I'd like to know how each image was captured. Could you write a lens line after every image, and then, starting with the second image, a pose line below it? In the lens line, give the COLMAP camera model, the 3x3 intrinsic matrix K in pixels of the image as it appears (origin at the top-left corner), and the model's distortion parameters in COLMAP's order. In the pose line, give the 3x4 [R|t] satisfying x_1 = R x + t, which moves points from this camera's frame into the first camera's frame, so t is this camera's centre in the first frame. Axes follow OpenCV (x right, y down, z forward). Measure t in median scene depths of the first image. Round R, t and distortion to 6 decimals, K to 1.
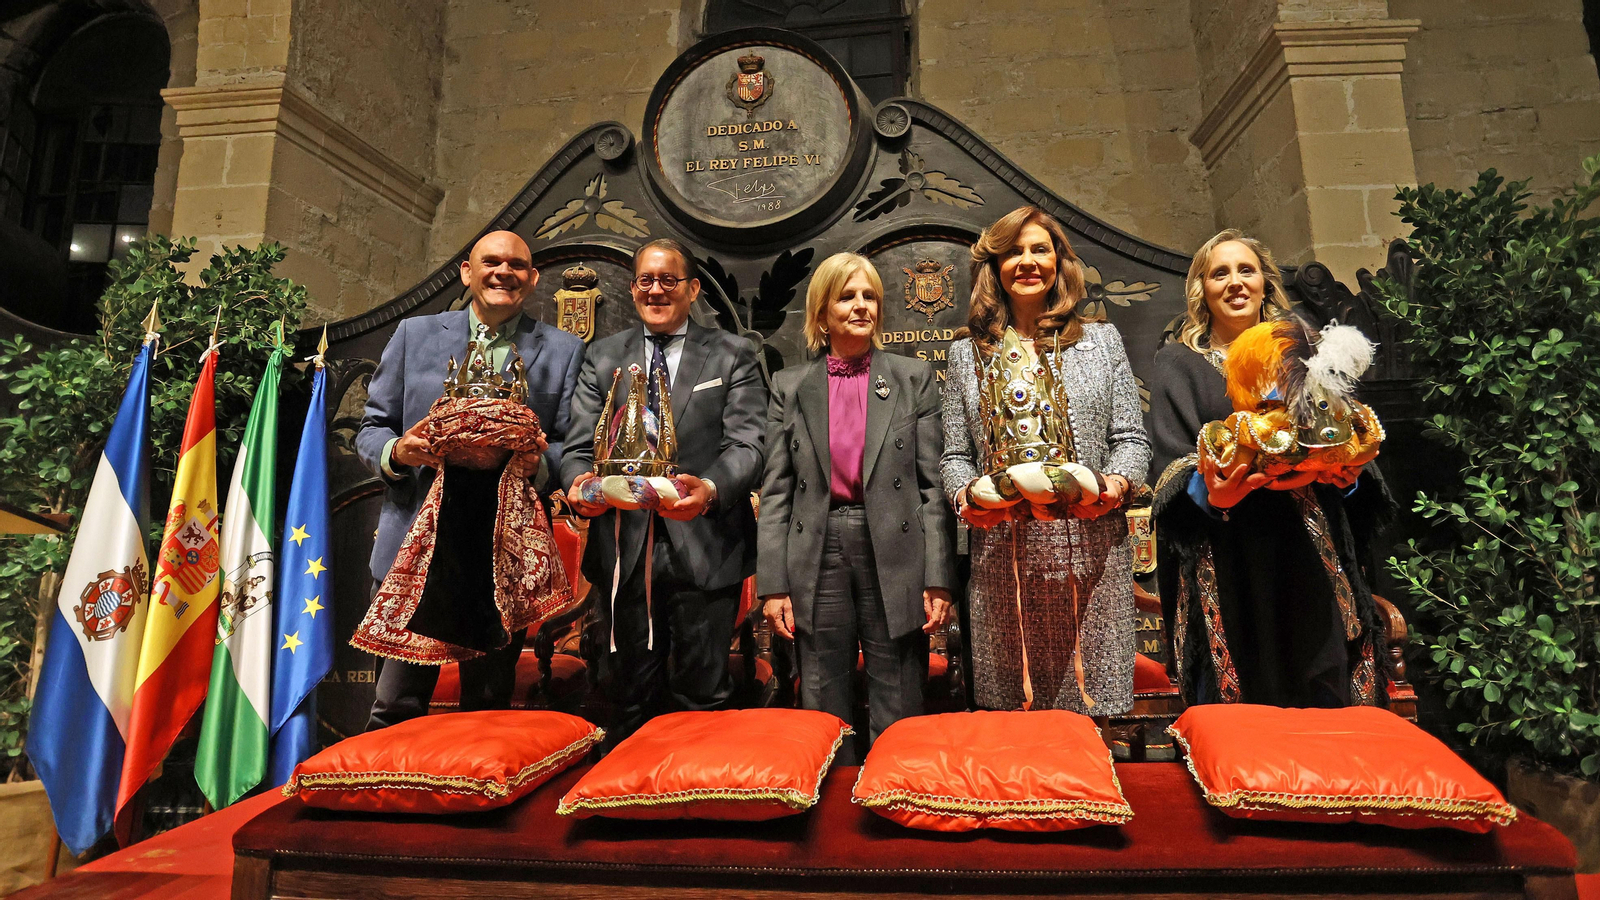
lens RADIAL K [[892.1, 0, 840.4], [0, 892.1, 342.8], [0, 0, 1]] dist [-0.072415, 0.030369]
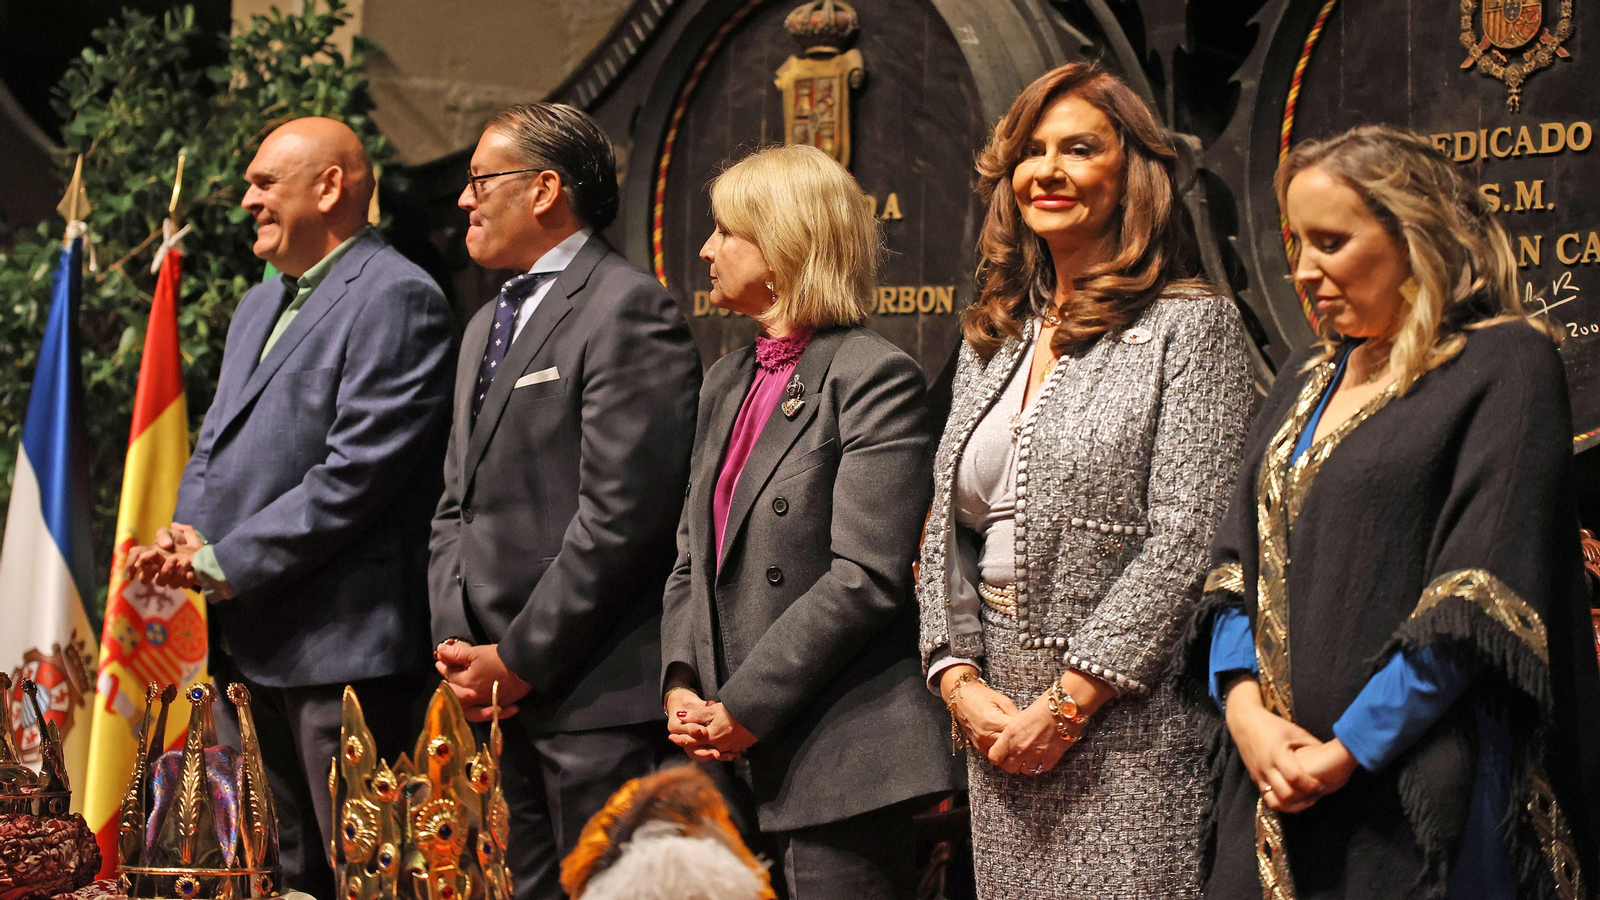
lens RADIAL K [[3164.9, 0, 800.1], [0, 3164.9, 354.0], [0, 0, 1]] dist [-0.162625, 0.139074]
pose [[0.758846, 0.001502, -0.651268, 0.695483], [0.091036, 0.989935, 0.108357, -0.085475], [0.644876, -0.141515, 0.751072, -0.168164]]
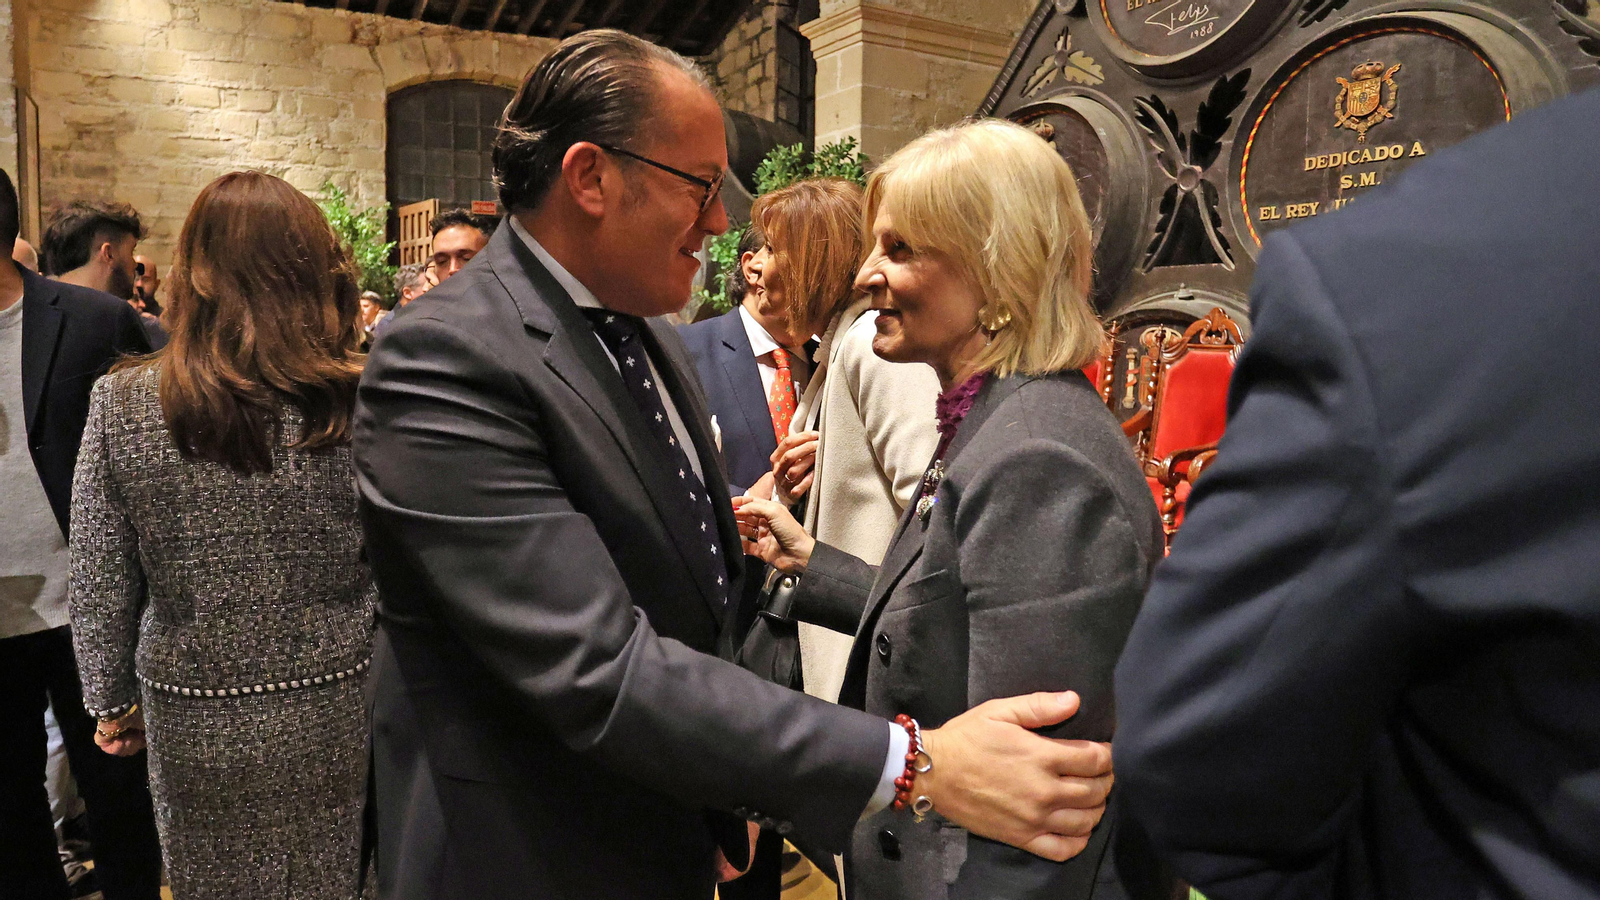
lens RADIAL K [[961.4, 0, 682.1], [0, 961.4, 398.9], [0, 0, 1]] dist [-0.065413, 0.030414]
pose [[0.523797, 0.095915, -0.846426, 0.524787], [0.135242, 0.971674, 0.193800, -0.042600], [0.841039, -0.215984, 0.495988, -0.046586]]
